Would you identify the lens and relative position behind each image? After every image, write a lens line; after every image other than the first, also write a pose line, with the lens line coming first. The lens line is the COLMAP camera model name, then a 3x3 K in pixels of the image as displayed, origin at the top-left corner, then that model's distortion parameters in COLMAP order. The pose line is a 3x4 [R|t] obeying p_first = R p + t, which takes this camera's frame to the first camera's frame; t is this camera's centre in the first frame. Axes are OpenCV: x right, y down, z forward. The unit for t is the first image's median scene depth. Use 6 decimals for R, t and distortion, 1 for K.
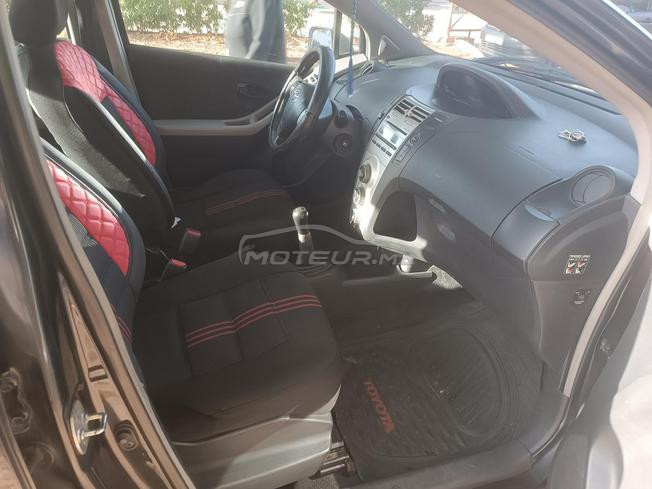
lens RADIAL K [[473.2, 0, 326.0], [0, 473.2, 244.5], [0, 0, 1]] dist [0.025957, -0.008488]
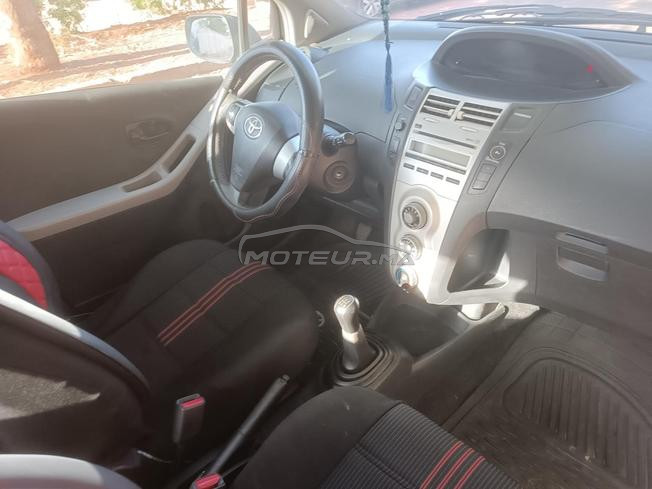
lens RADIAL K [[473.2, 0, 326.0], [0, 473.2, 244.5], [0, 0, 1]] dist [0.025957, -0.008488]
pose [[0.896019, -0.331362, 0.295548, -0.240700], [0.314884, 0.943503, 0.103197, -0.219067], [-0.313046, 0.000597, 0.949738, 0.395379]]
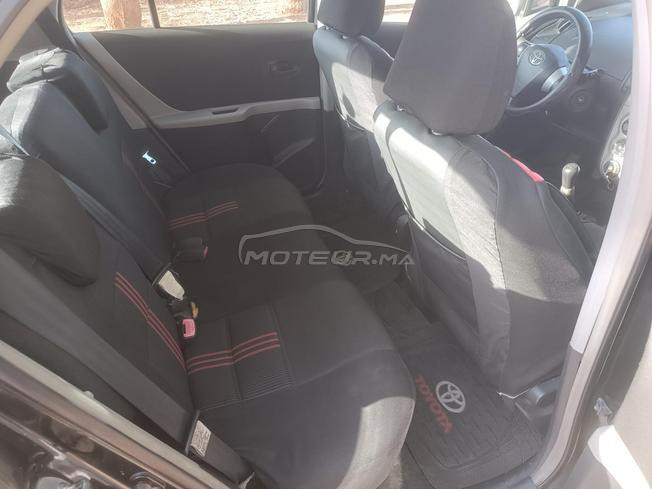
lens RADIAL K [[473.2, 0, 326.0], [0, 473.2, 244.5], [0, 0, 1]] dist [0.025957, -0.008488]
pose [[0.996529, -0.082694, -0.009608, -0.620855], [0.083242, 0.991416, 0.100822, -0.050828], [0.001188, -0.101272, 0.994858, -0.116152]]
